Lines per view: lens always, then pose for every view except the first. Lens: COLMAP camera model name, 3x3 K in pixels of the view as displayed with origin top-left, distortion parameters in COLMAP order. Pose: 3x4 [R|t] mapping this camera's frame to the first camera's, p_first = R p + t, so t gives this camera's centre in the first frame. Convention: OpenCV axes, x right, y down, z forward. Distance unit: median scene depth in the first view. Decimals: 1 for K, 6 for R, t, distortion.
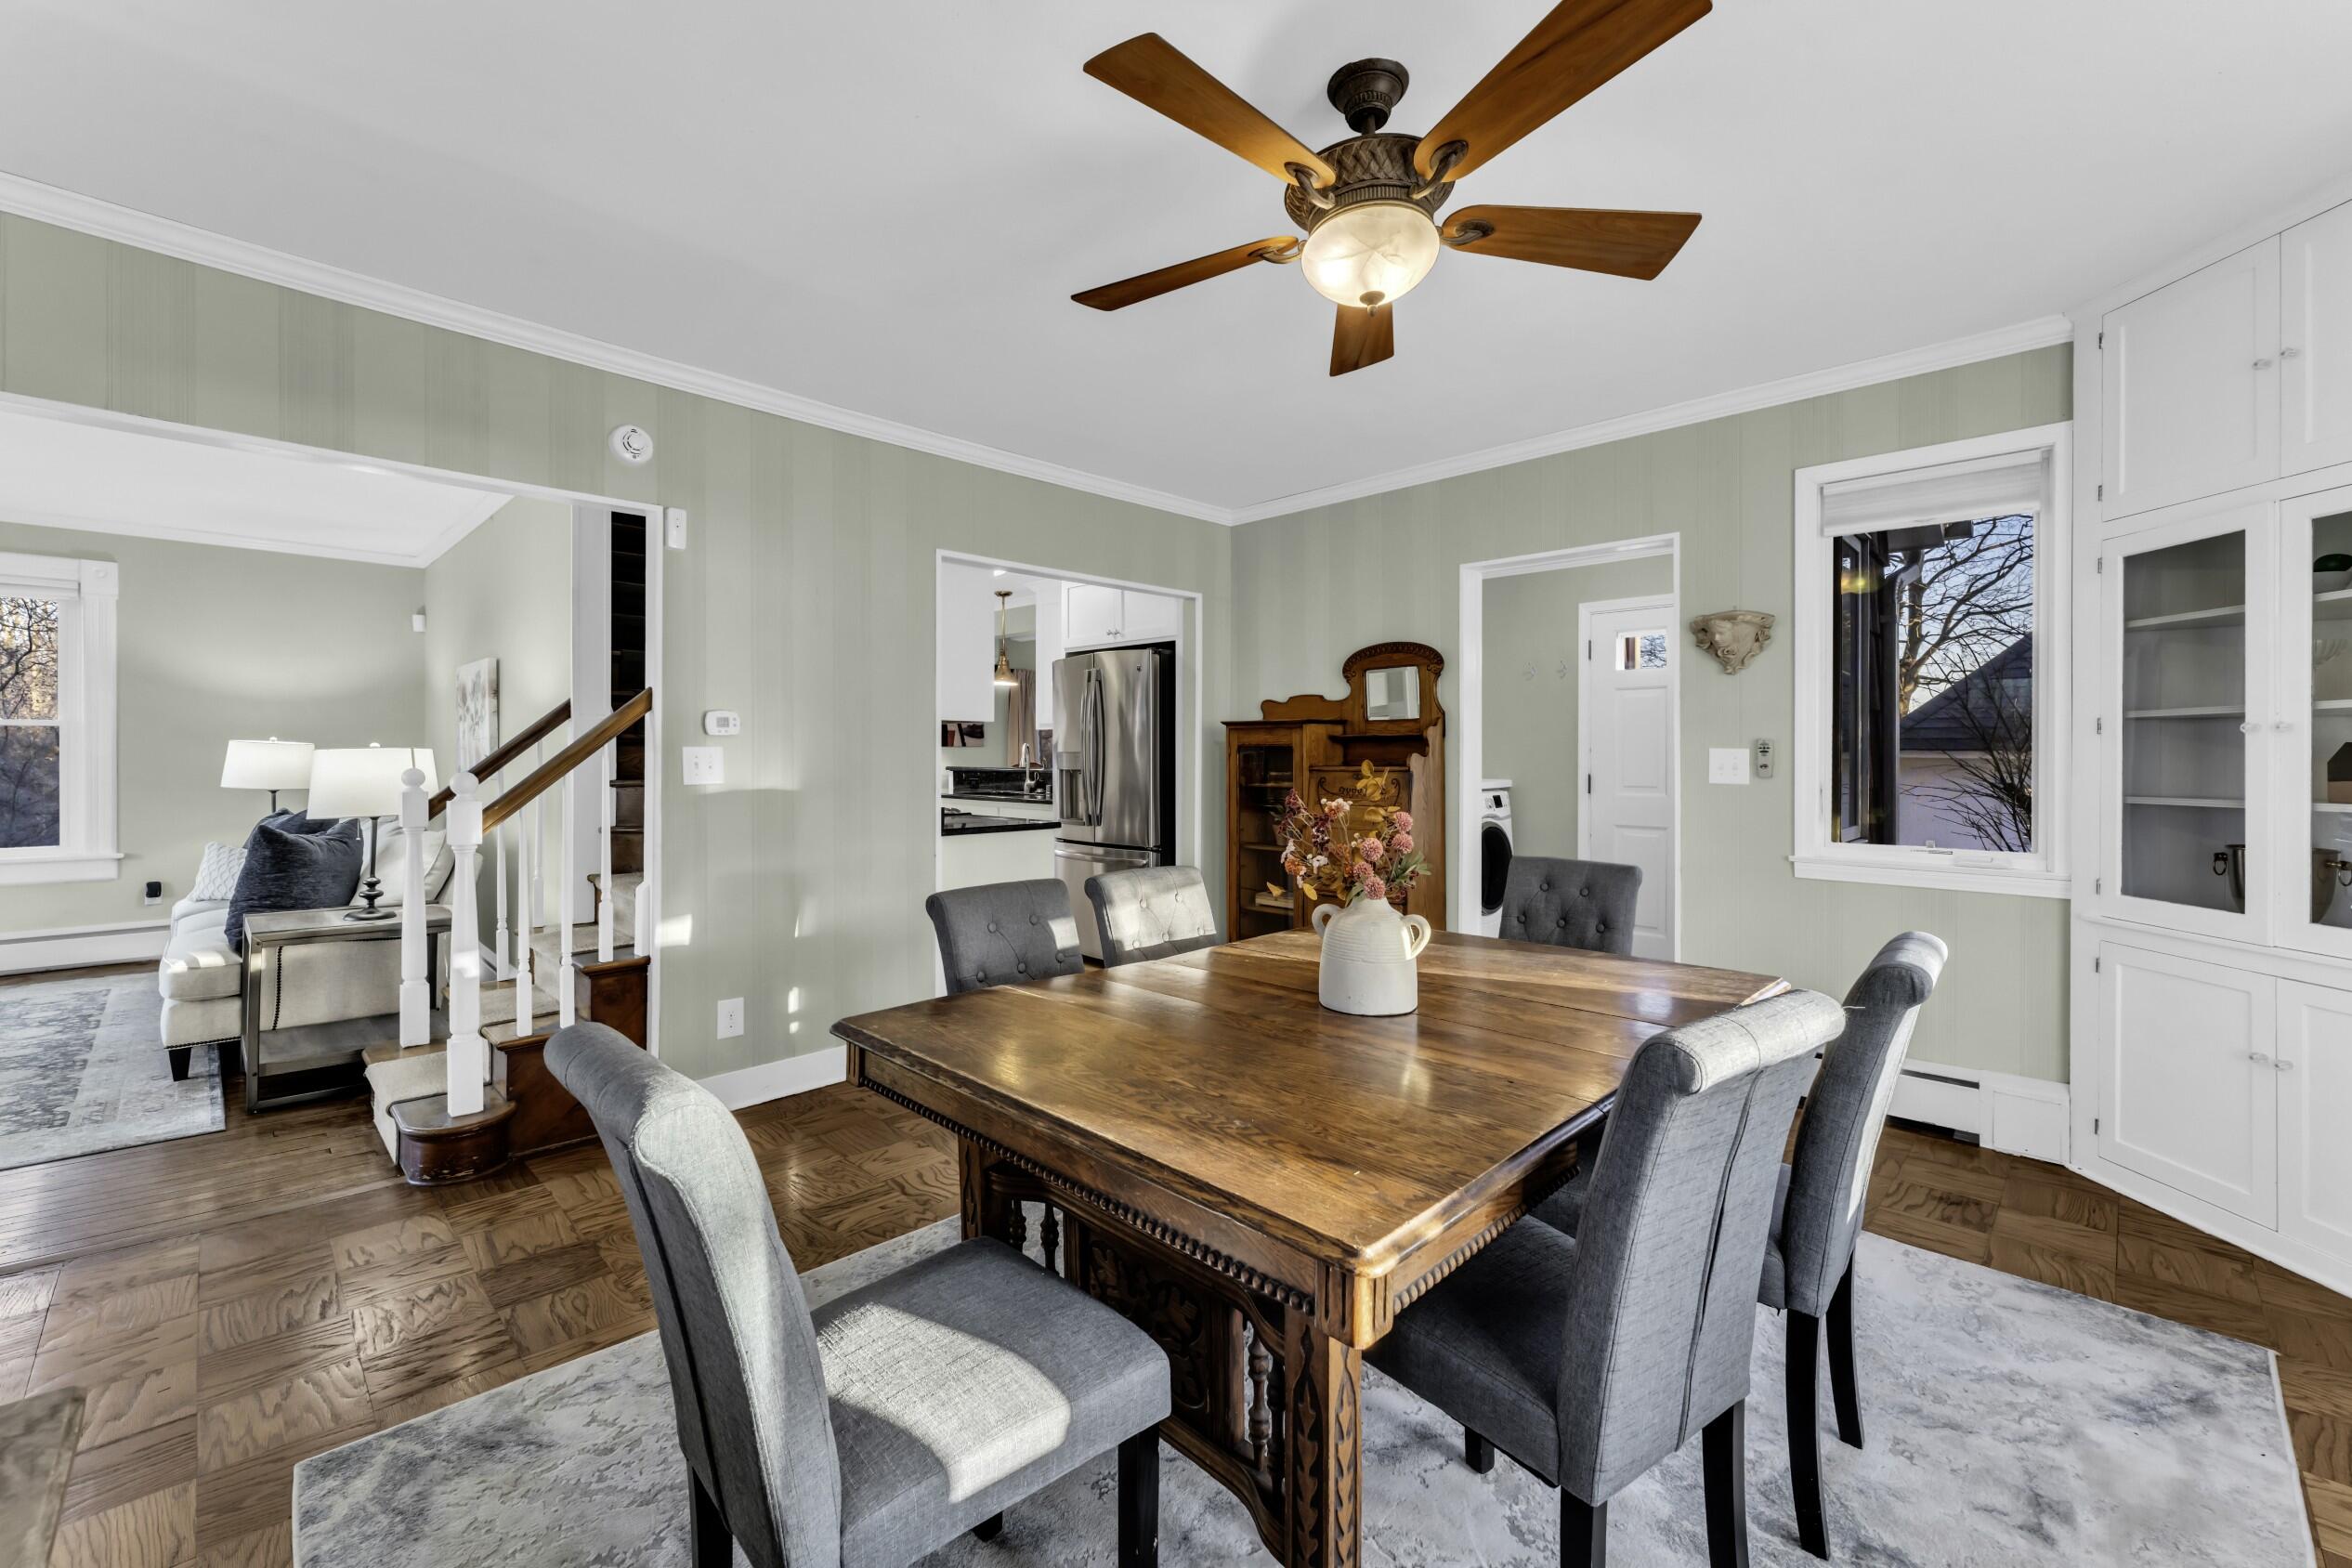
lens RADIAL K [[961.0, 0, 1170.9], [0, 961.0, 761.5], [0, 0, 1]] dist [-0.000546, -0.000148]
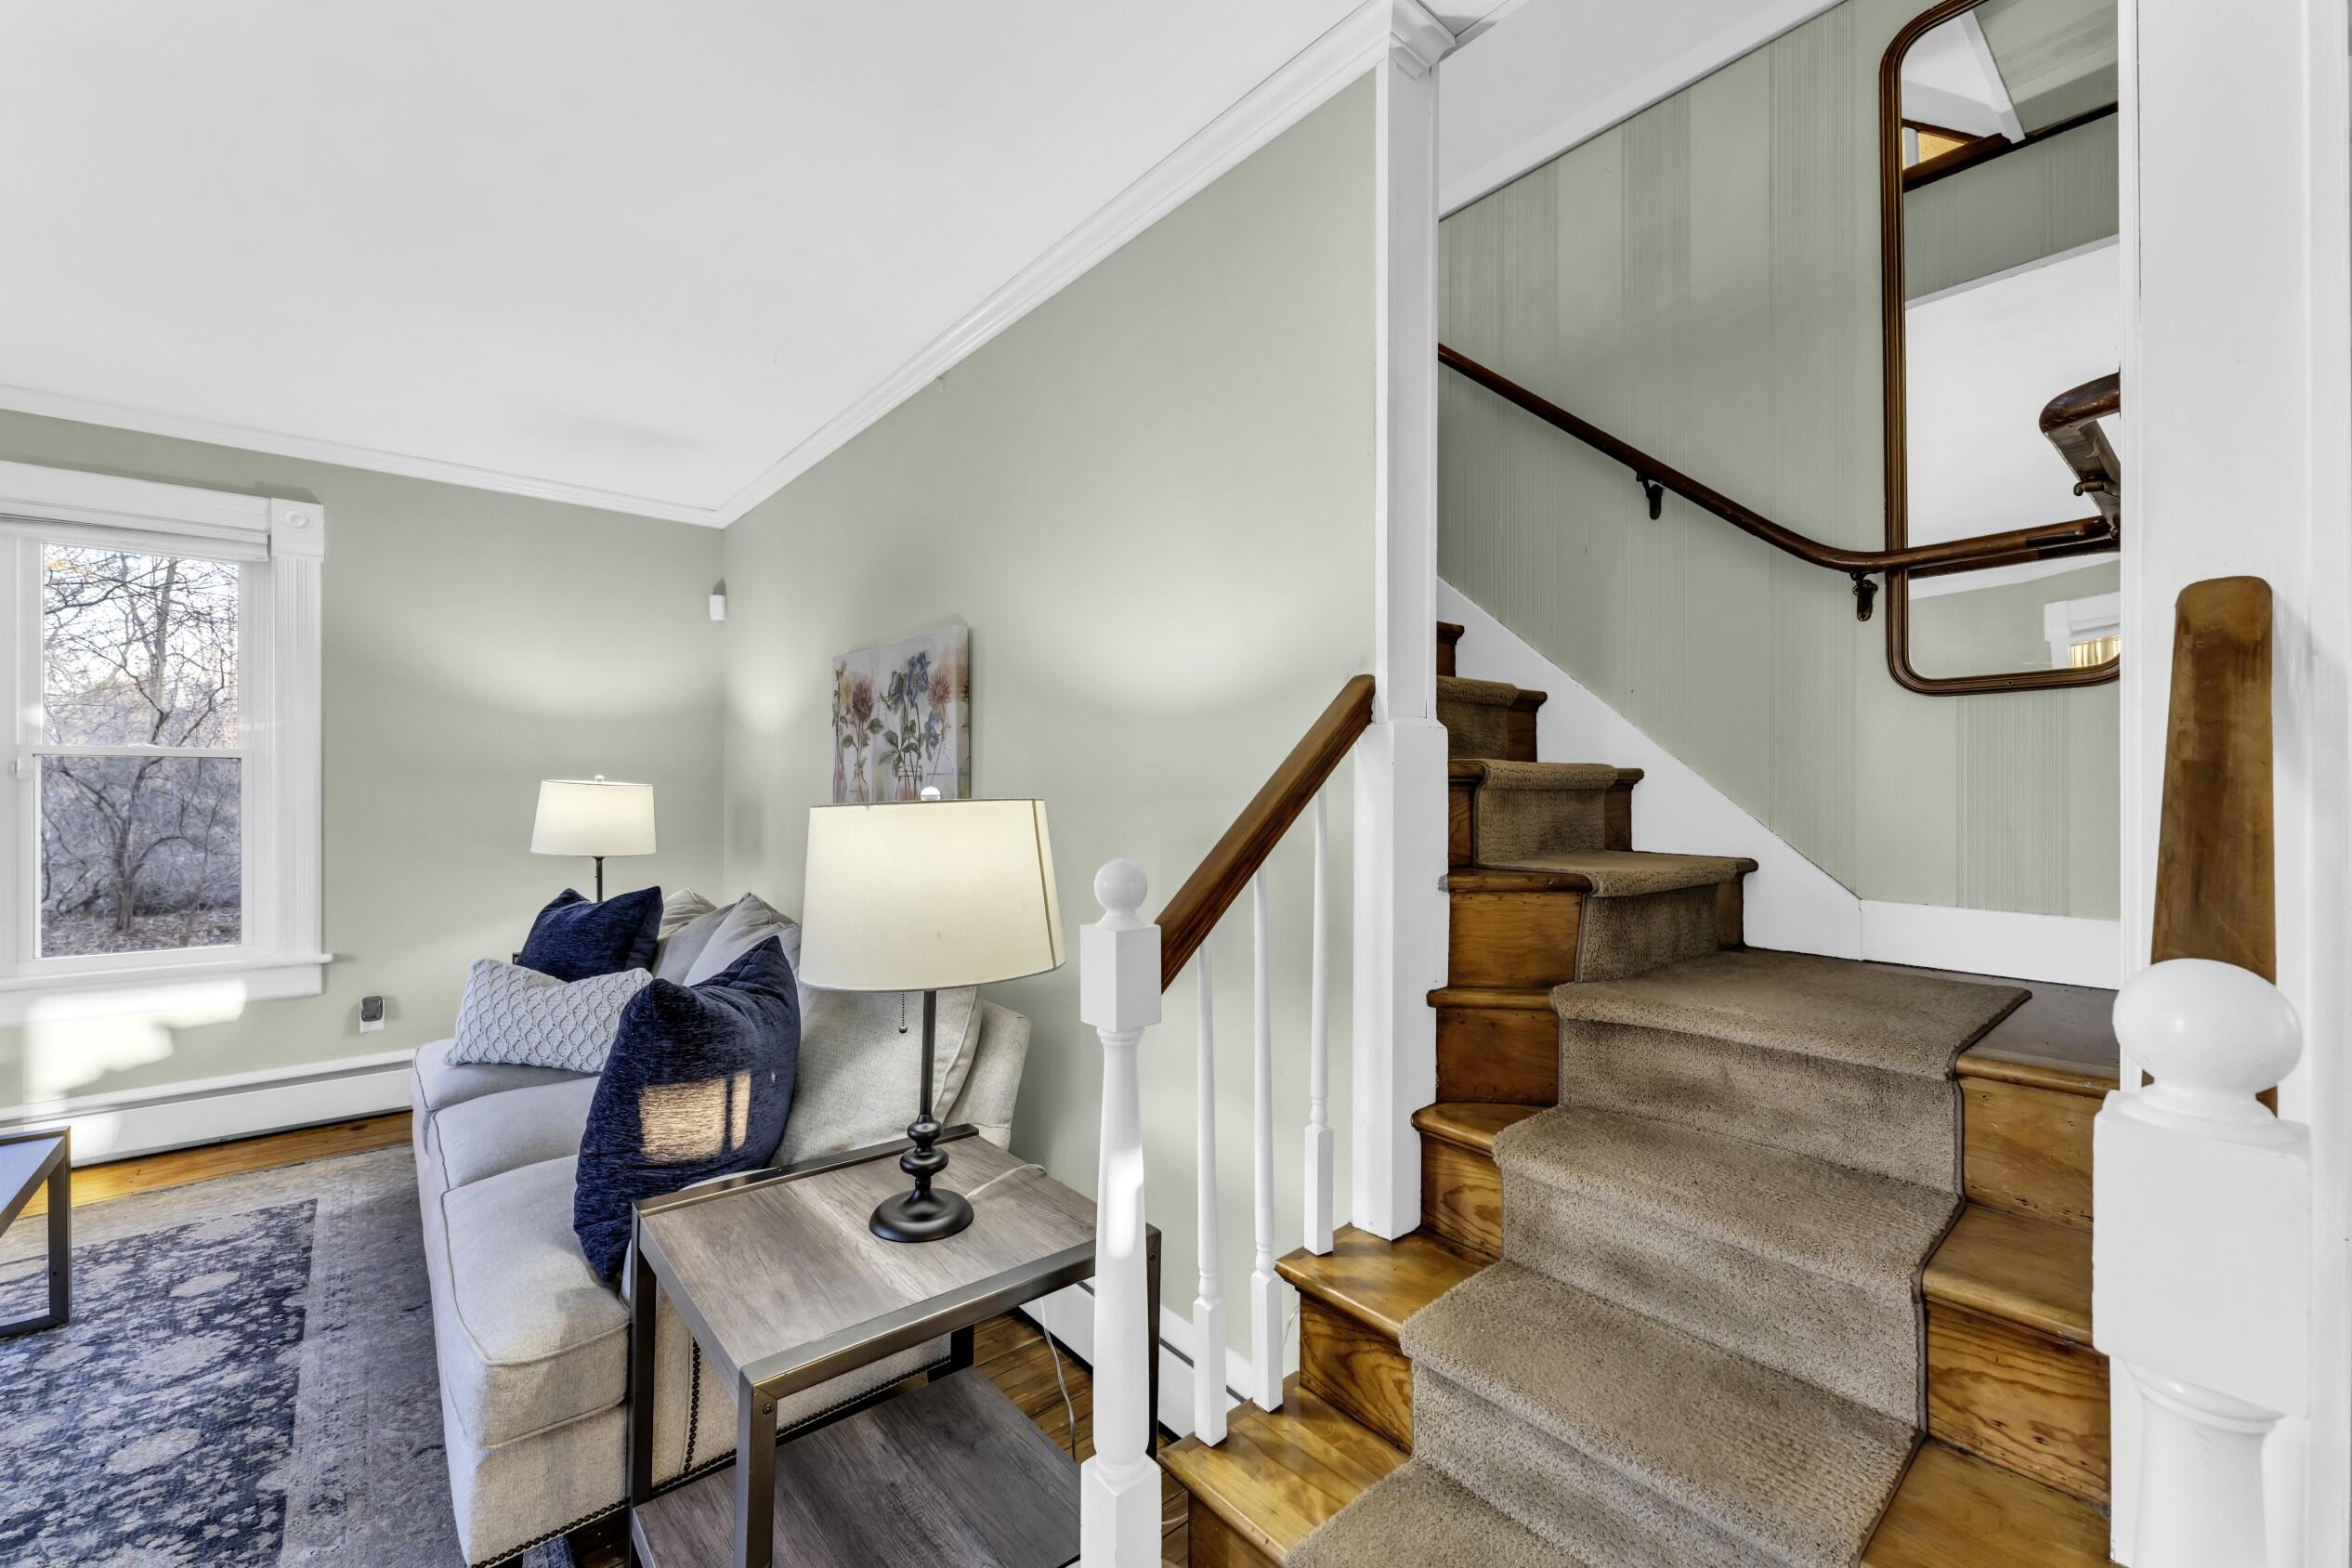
lens RADIAL K [[961.0, 0, 1181.9], [0, 961.0, 782.4], [0, 0, 1]] dist [-0.000546, -0.000148]
pose [[0.996015, -0.006663, -0.088934, -0.482879], [0.006017, 0.999954, -0.007527, -0.013847], [0.088980, 0.006962, 0.996009, 0.424480]]
